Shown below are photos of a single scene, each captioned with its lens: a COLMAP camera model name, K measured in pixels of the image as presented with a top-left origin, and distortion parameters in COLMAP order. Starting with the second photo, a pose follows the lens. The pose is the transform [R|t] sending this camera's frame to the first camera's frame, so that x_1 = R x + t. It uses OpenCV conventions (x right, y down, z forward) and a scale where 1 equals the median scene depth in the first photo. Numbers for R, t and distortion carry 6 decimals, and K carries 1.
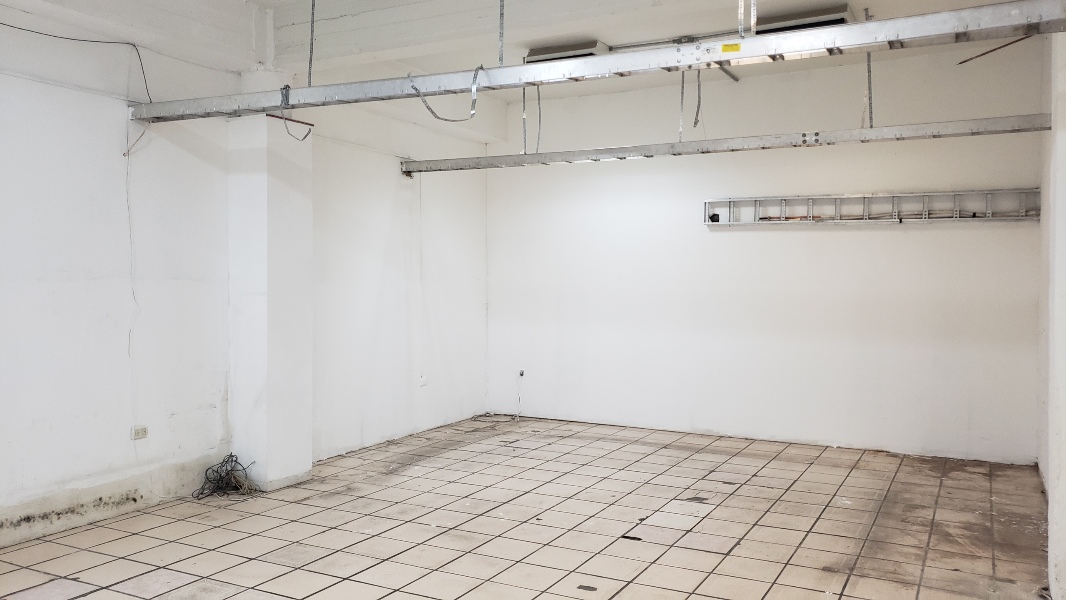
lens RADIAL K [[824.6, 0, 535.9], [0, 824.6, 297.7], [0, 0, 1]] dist [0.013405, -0.005448]
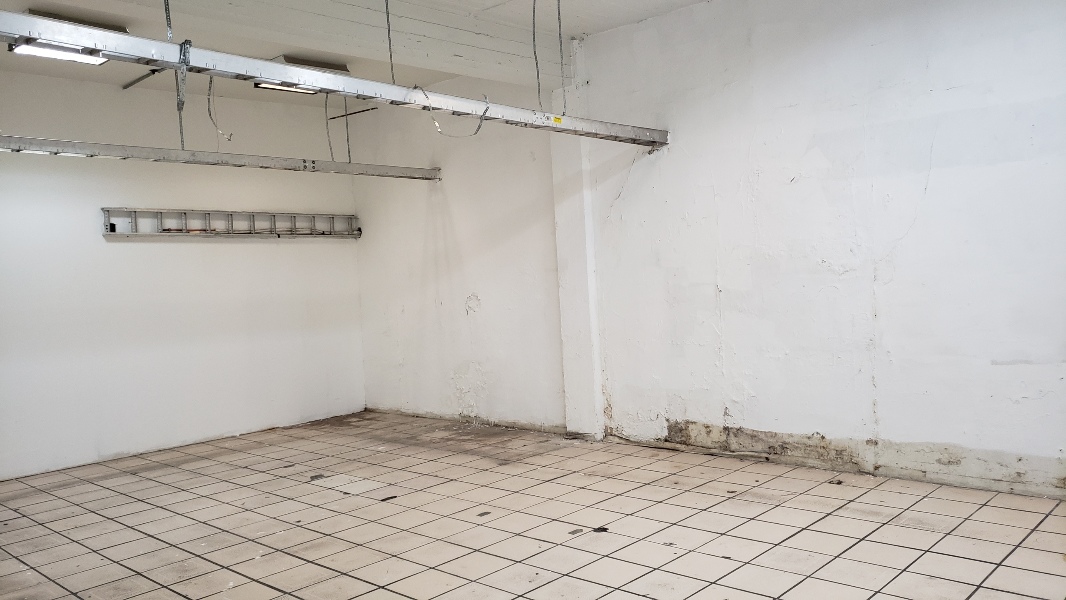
lens RADIAL K [[824.6, 0, 535.2], [0, 824.6, 300.4], [0, 0, 1]] dist [0.013405, -0.005448]
pose [[0.262822, -0.048525, 0.963623, -0.605423], [0.075086, 0.996734, 0.029713, -0.005762], [-0.961918, 0.064546, 0.265608, 0.304468]]
